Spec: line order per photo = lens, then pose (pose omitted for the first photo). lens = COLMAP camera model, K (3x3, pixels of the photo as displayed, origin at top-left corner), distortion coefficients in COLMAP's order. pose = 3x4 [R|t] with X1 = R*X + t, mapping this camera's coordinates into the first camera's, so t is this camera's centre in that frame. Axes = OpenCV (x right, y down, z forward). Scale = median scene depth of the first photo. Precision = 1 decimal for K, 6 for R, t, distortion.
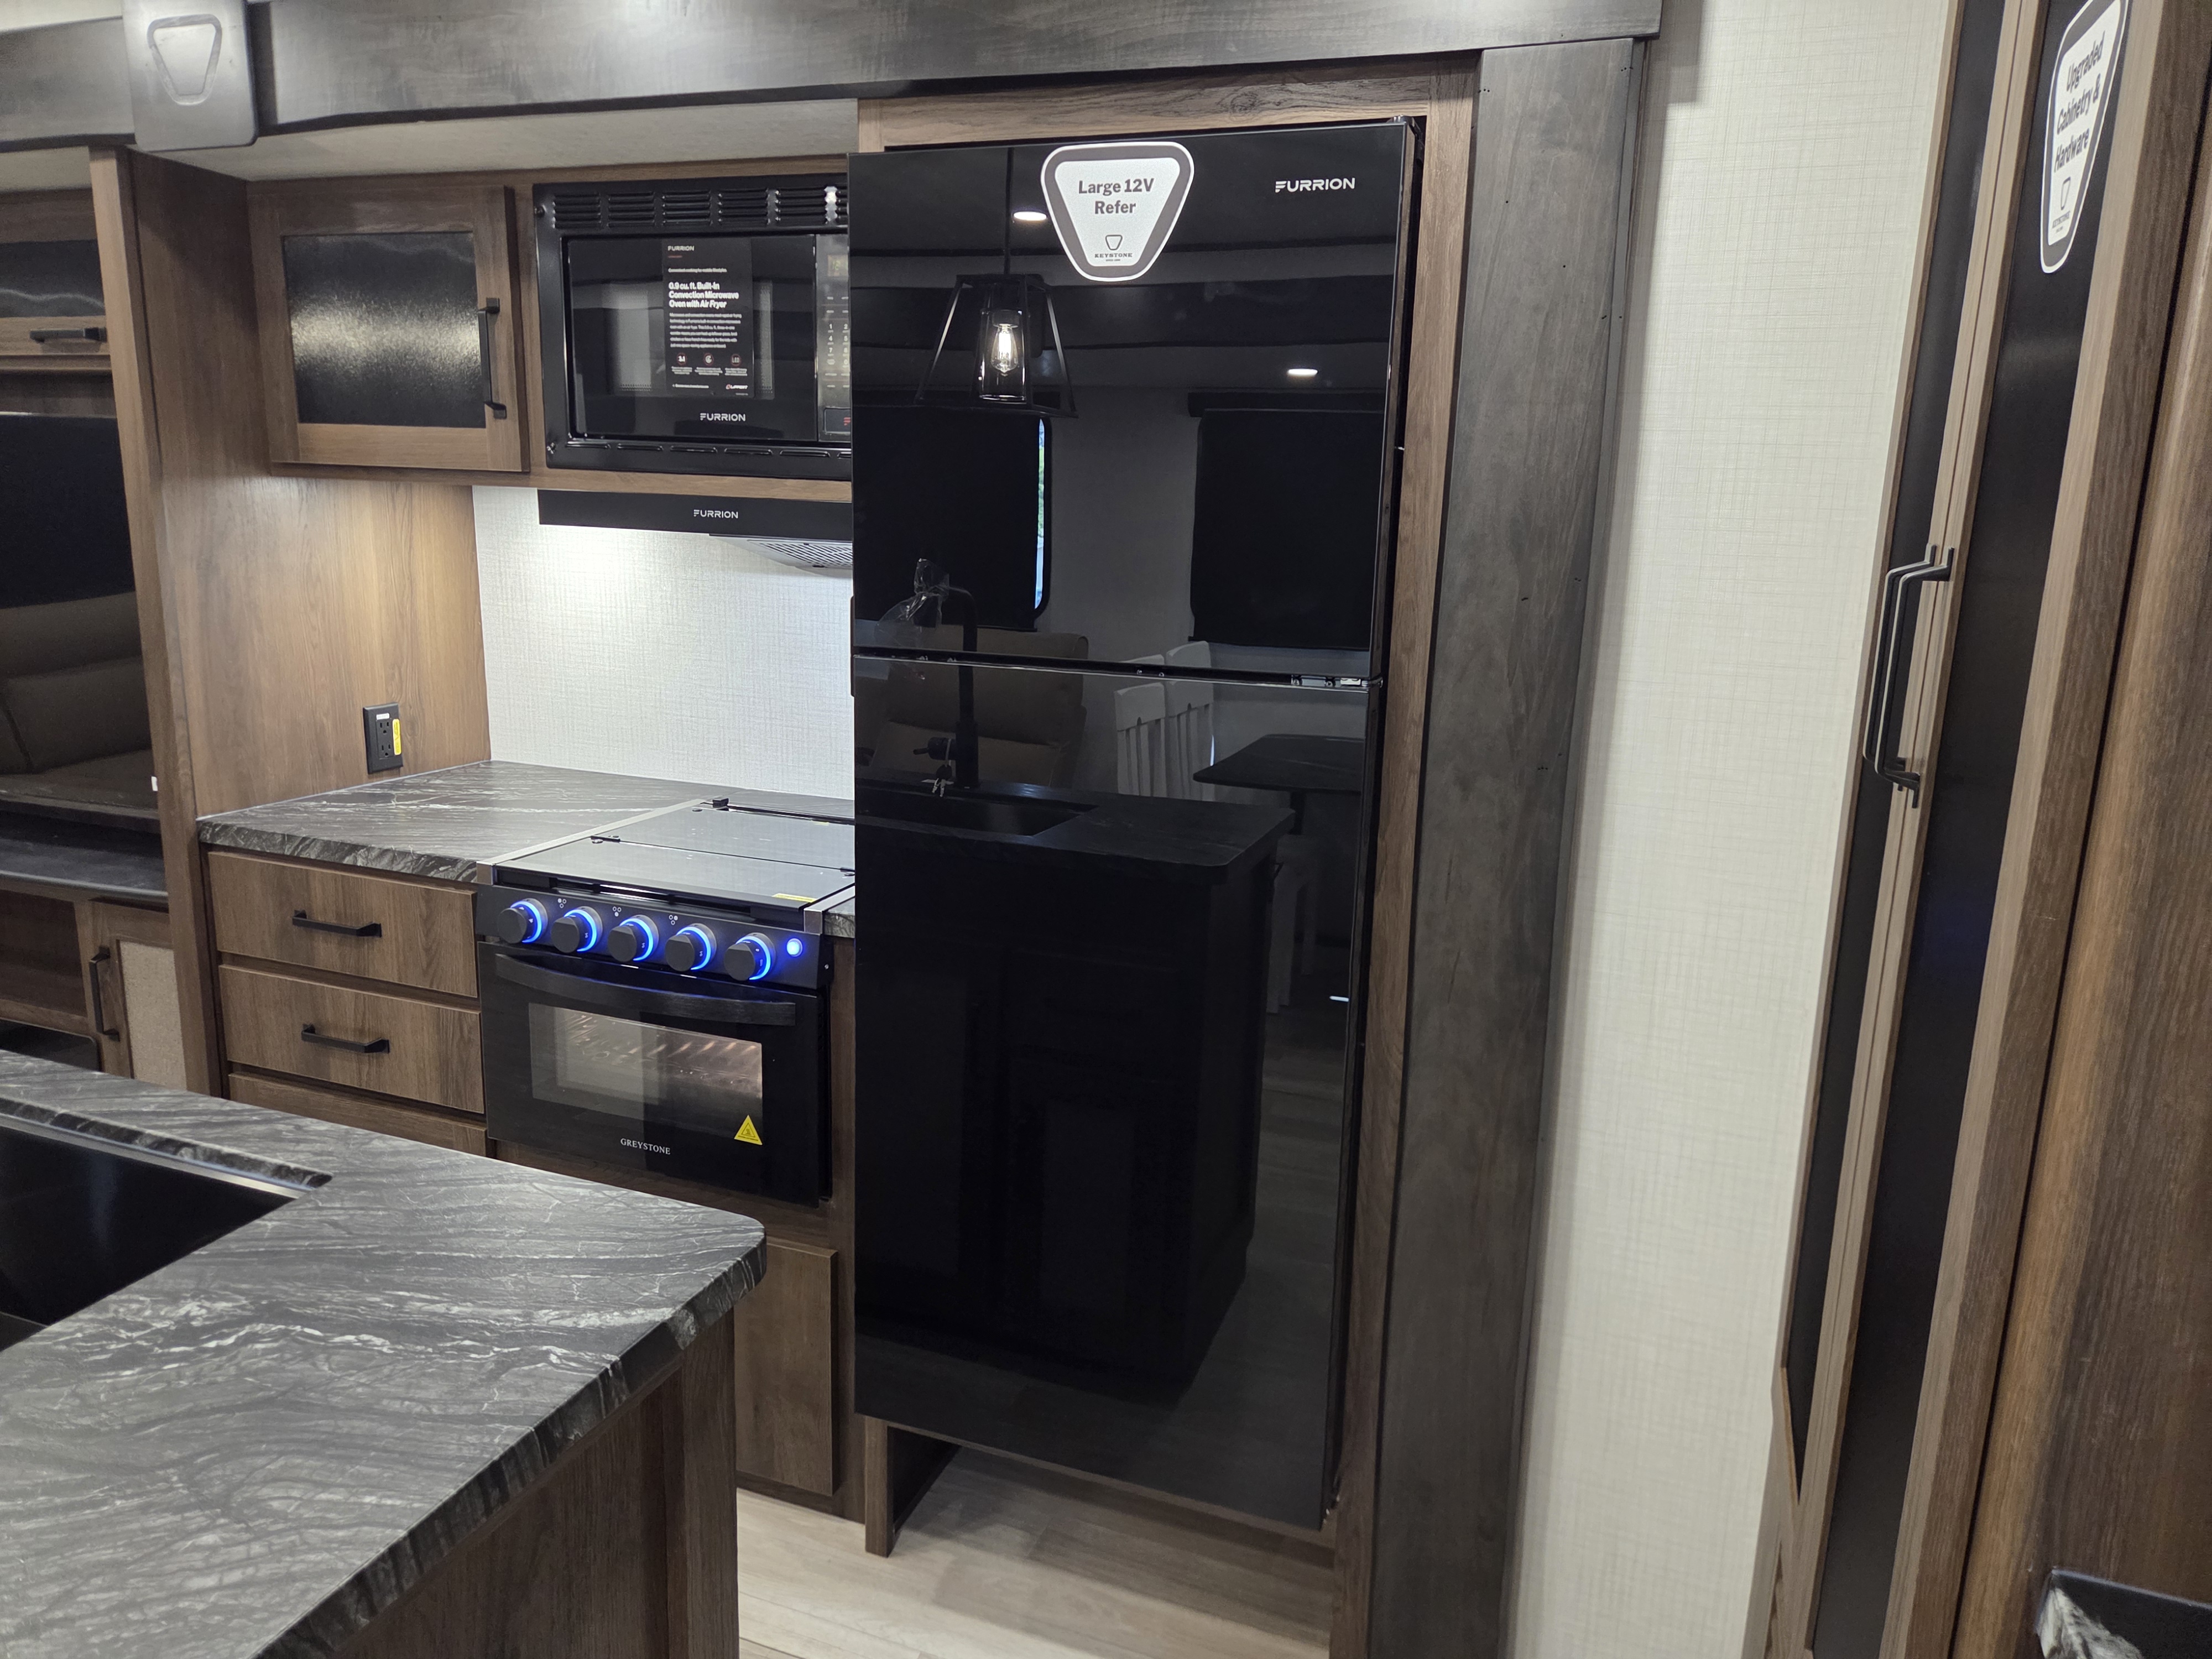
lens RADIAL K [[1509.8, 0, 1122.3], [0, 1509.8, 797.5], [0, 0, 1]] dist [0.048324, -0.042203]
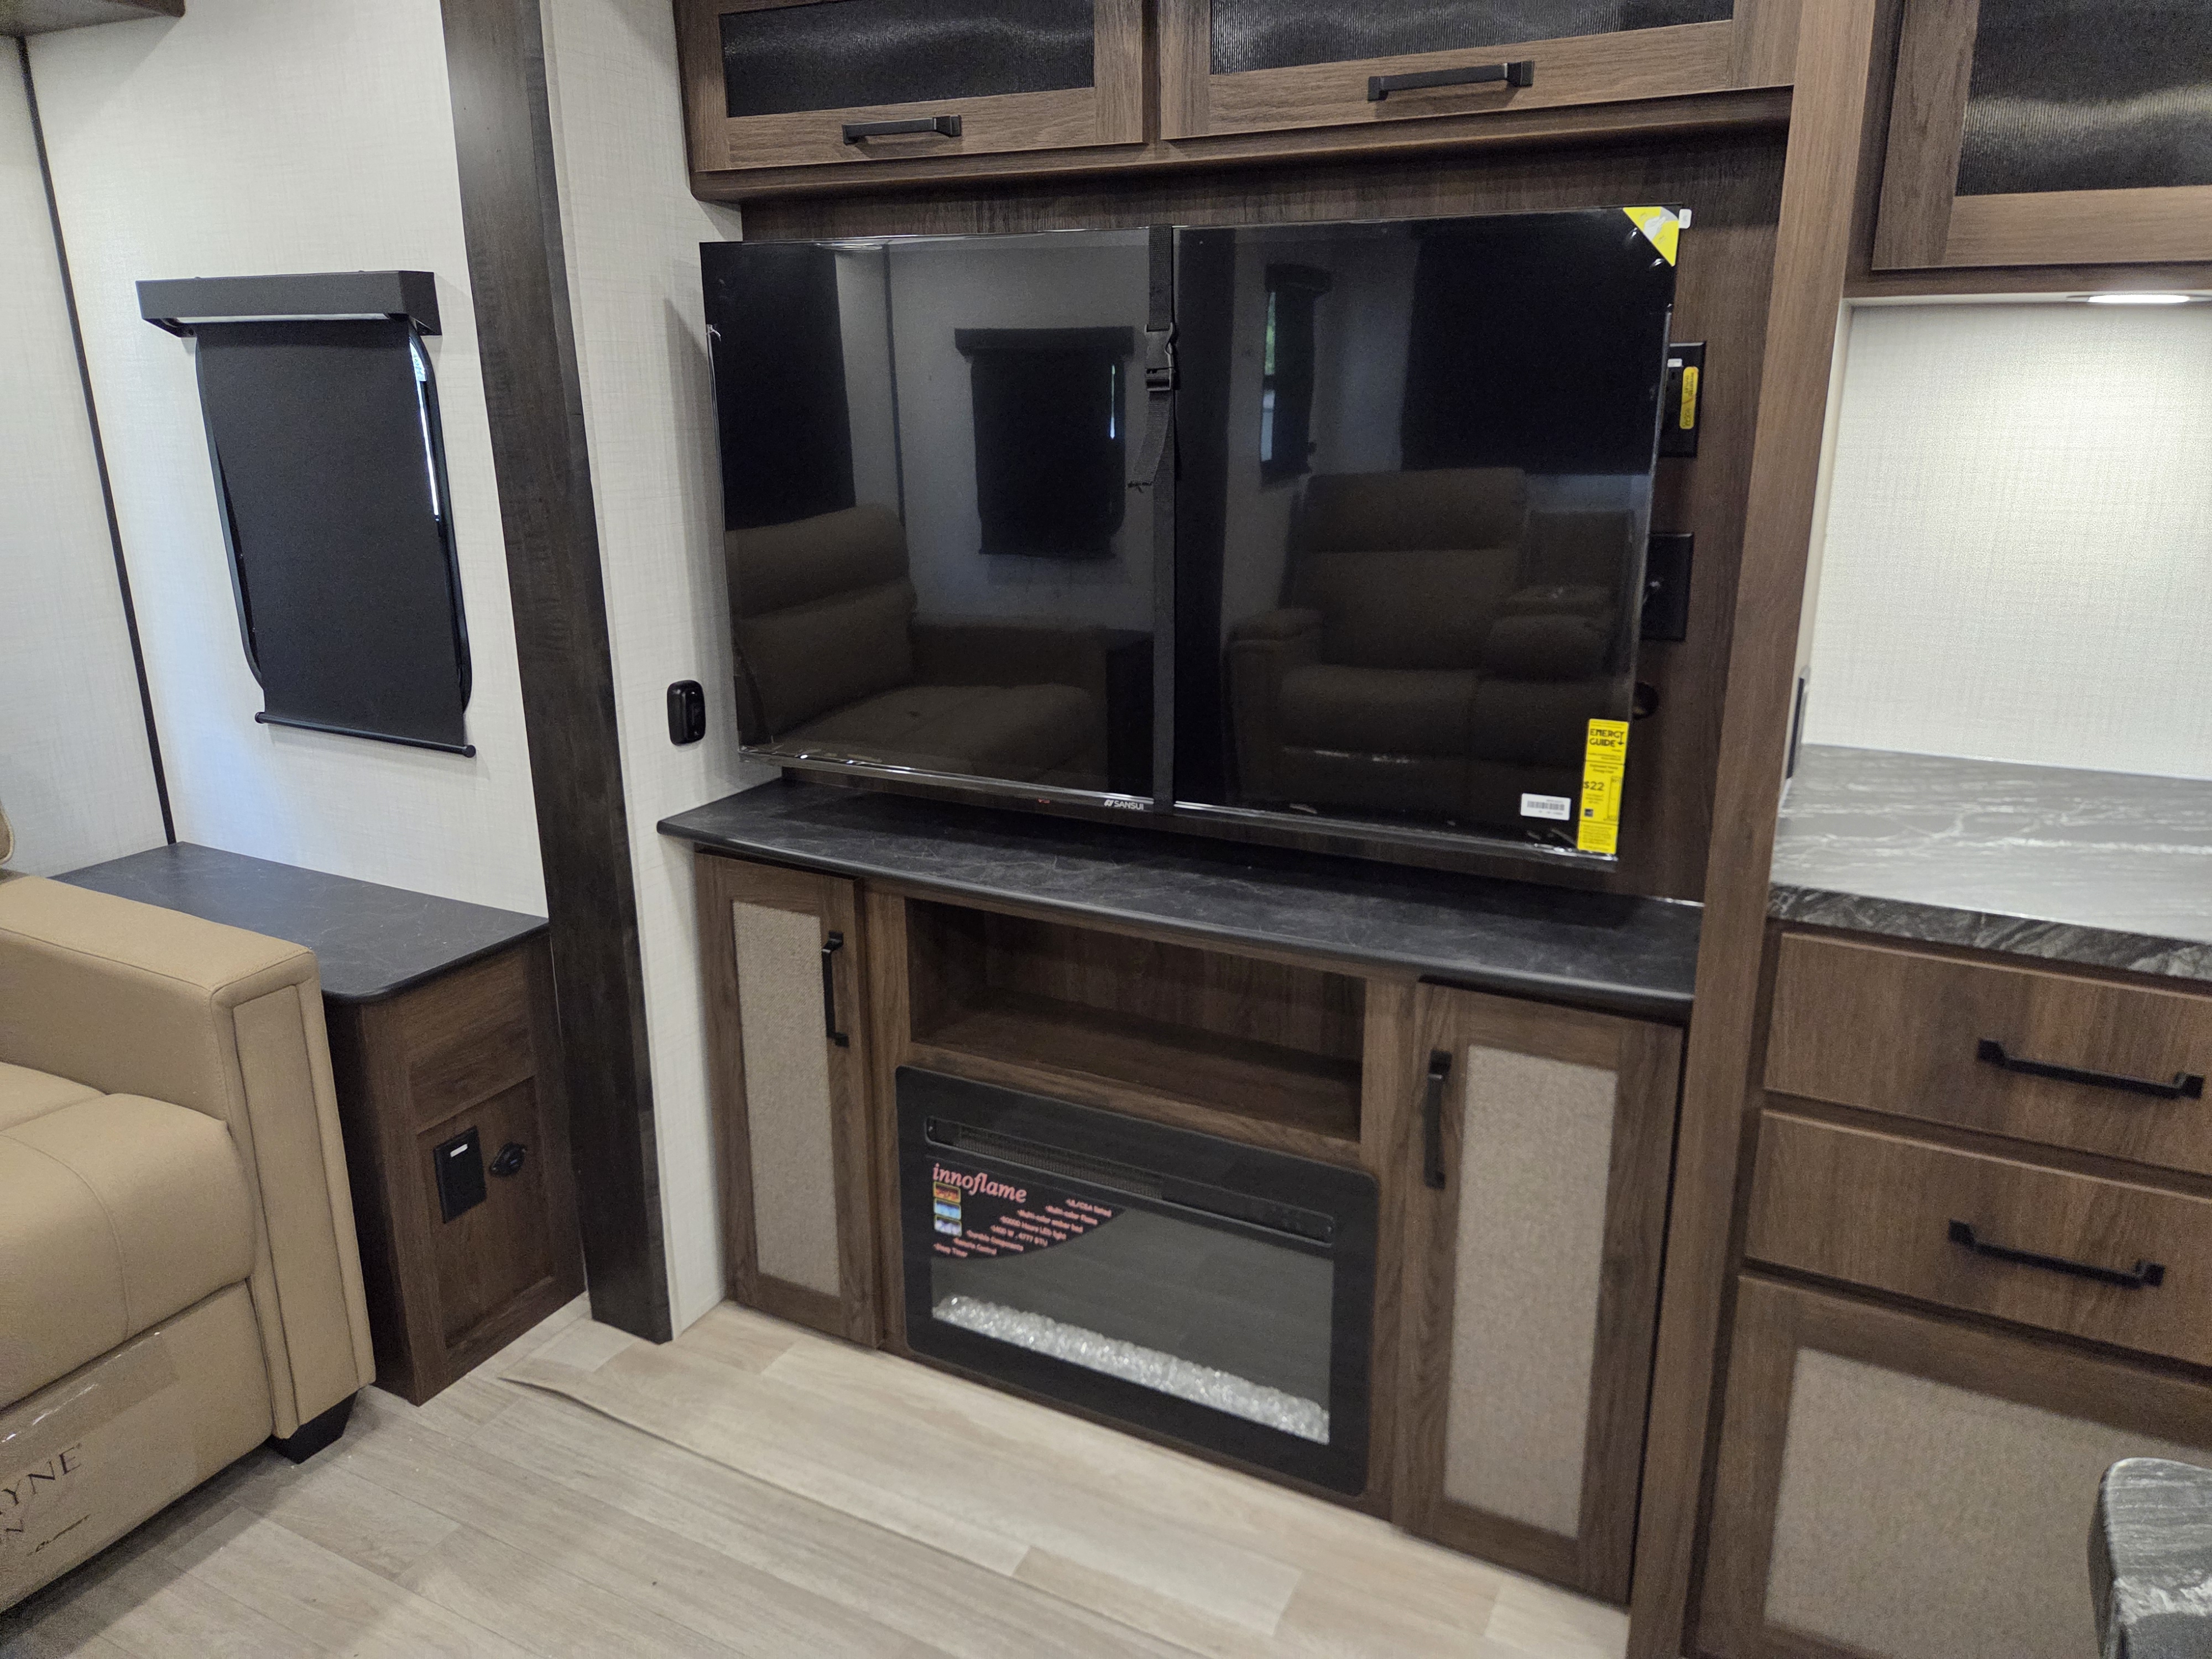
lens RADIAL K [[1509.8, 0, 1133.2], [0, 1509.8, 777.3], [0, 0, 1]] dist [0.048324, -0.042203]
pose [[0.994021, -0.008278, -0.108873, -0.870664], [0.015169, 0.997922, 0.062620, -0.074557], [0.108128, -0.063897, 0.992081, 0.422370]]
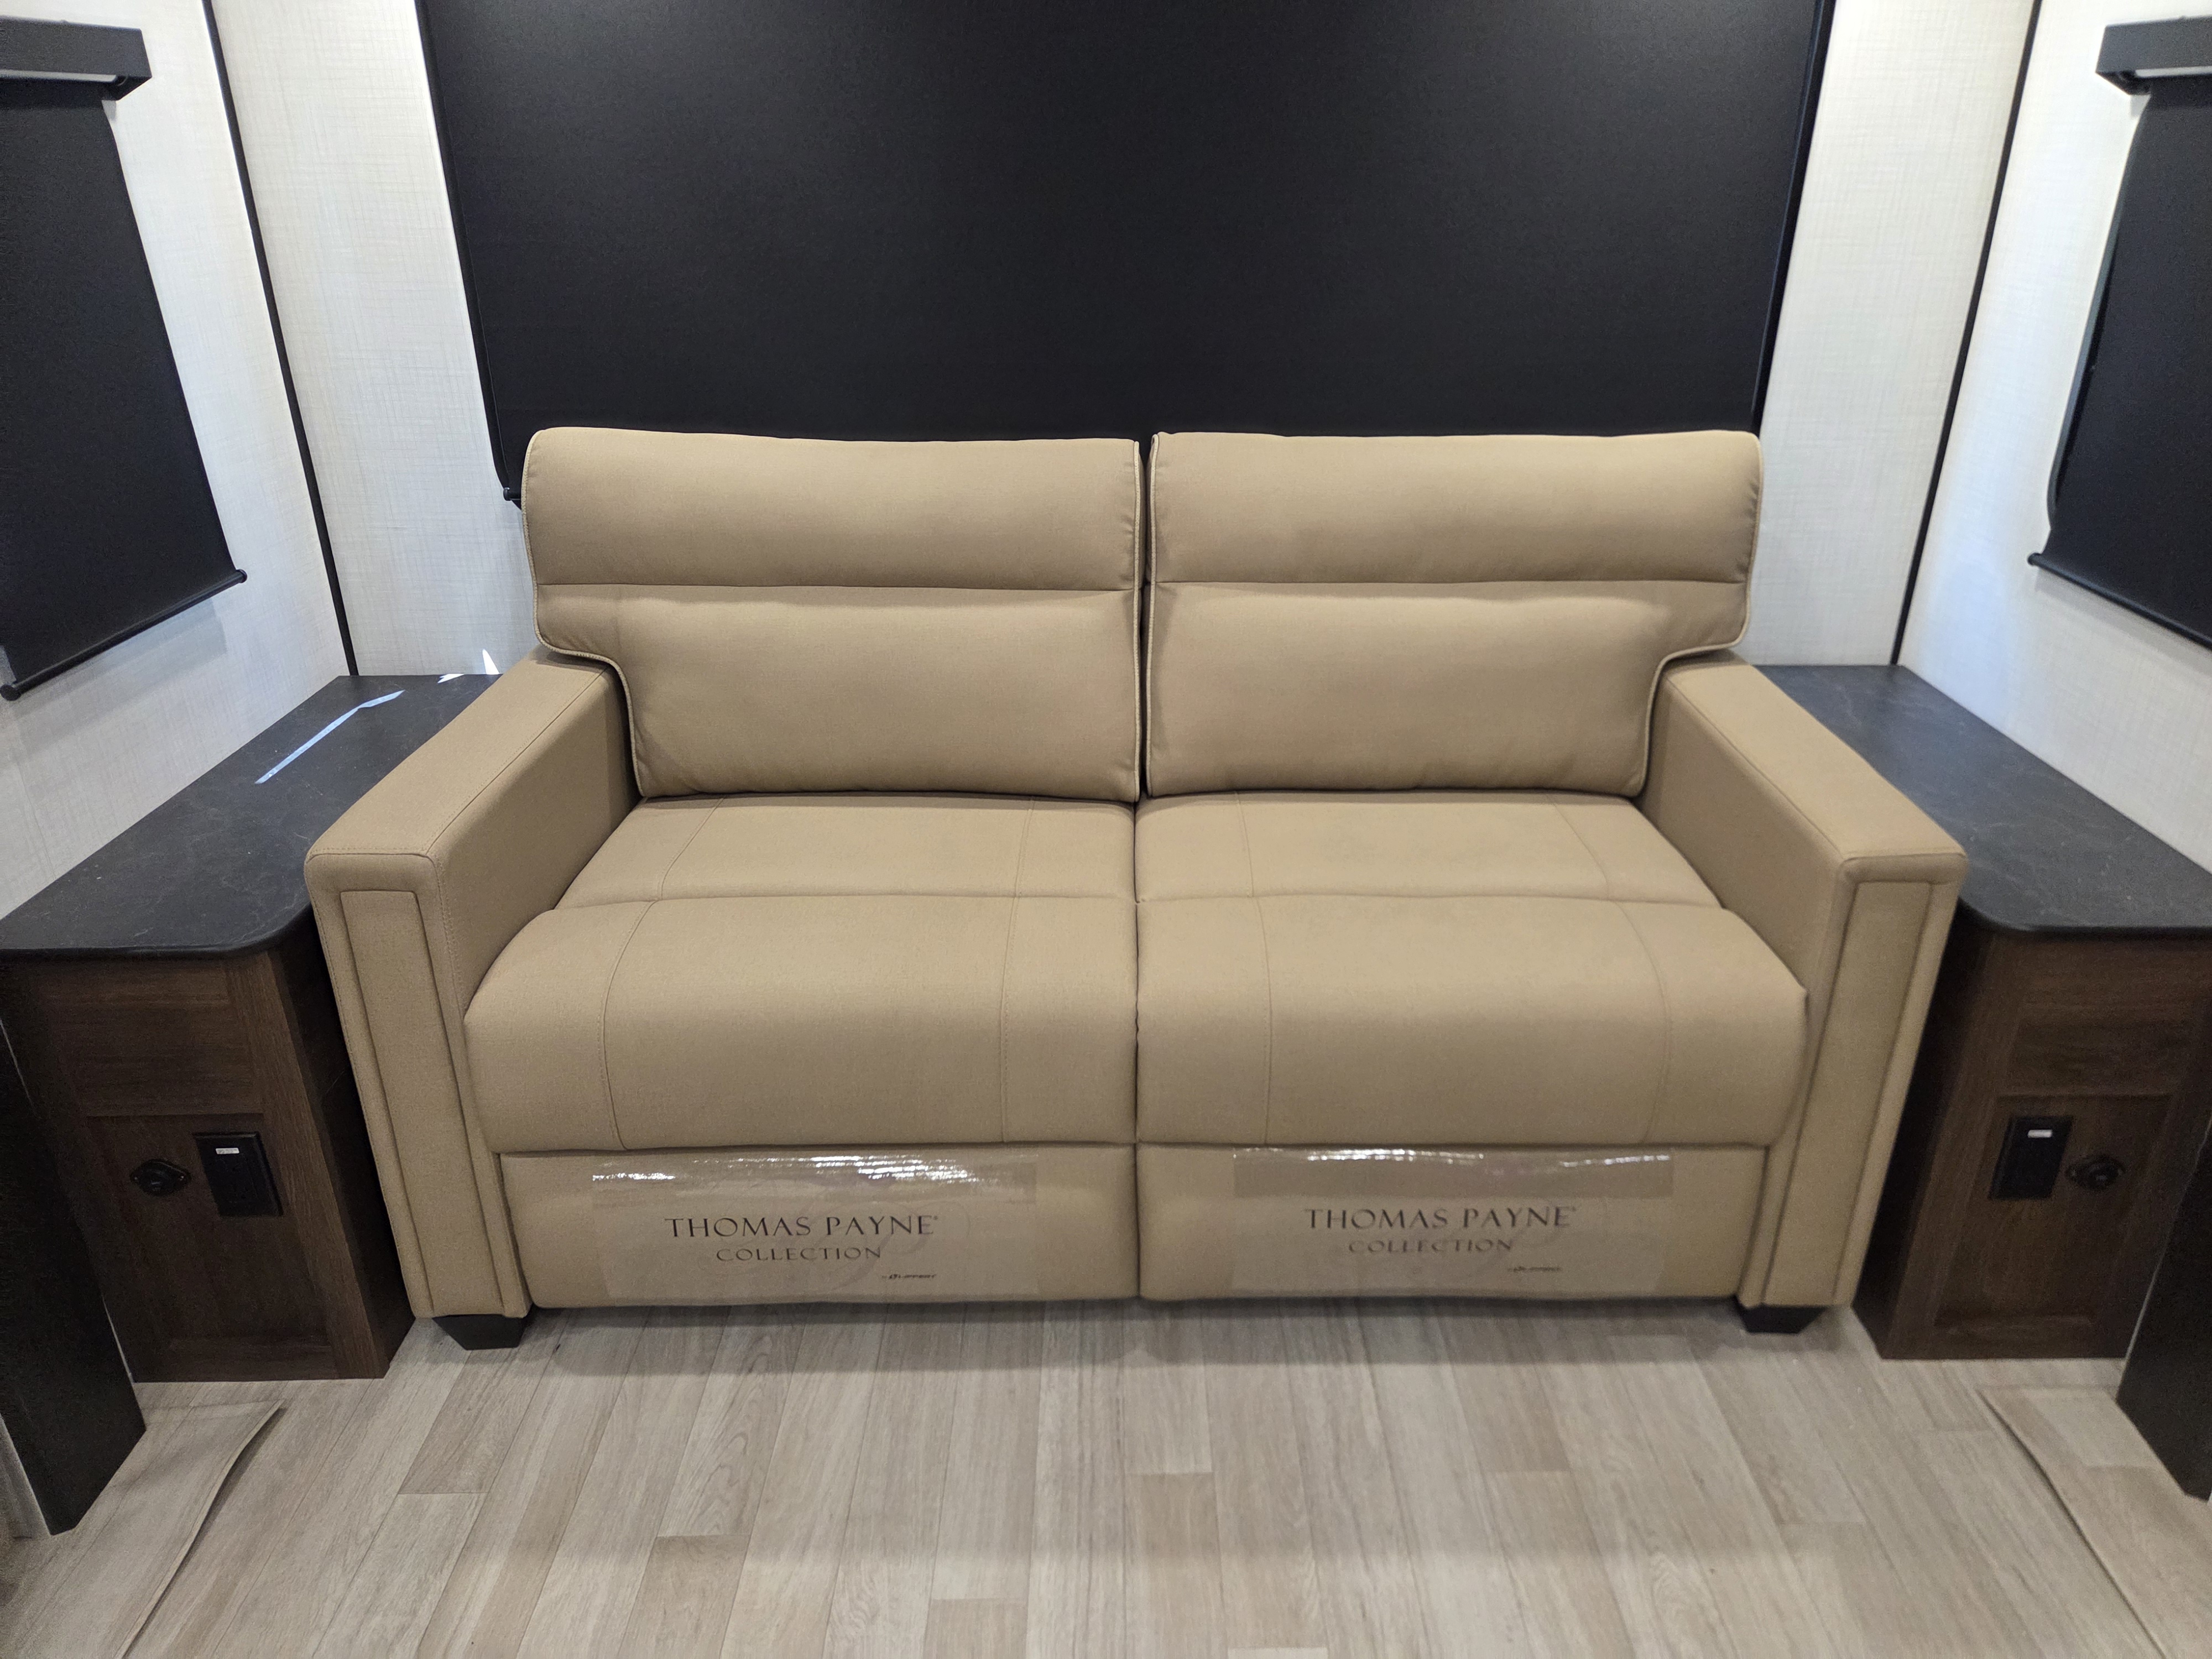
lens RADIAL K [[1509.8, 0, 1119.9], [0, 1509.8, 808.1], [0, 0, 1]] dist [0.048324, -0.042203]
pose [[0.368044, 0.348737, -0.861932, -0.953097], [-0.177374, 0.936309, 0.303091, -0.102247], [0.912733, 0.041333, 0.406460, 0.553035]]
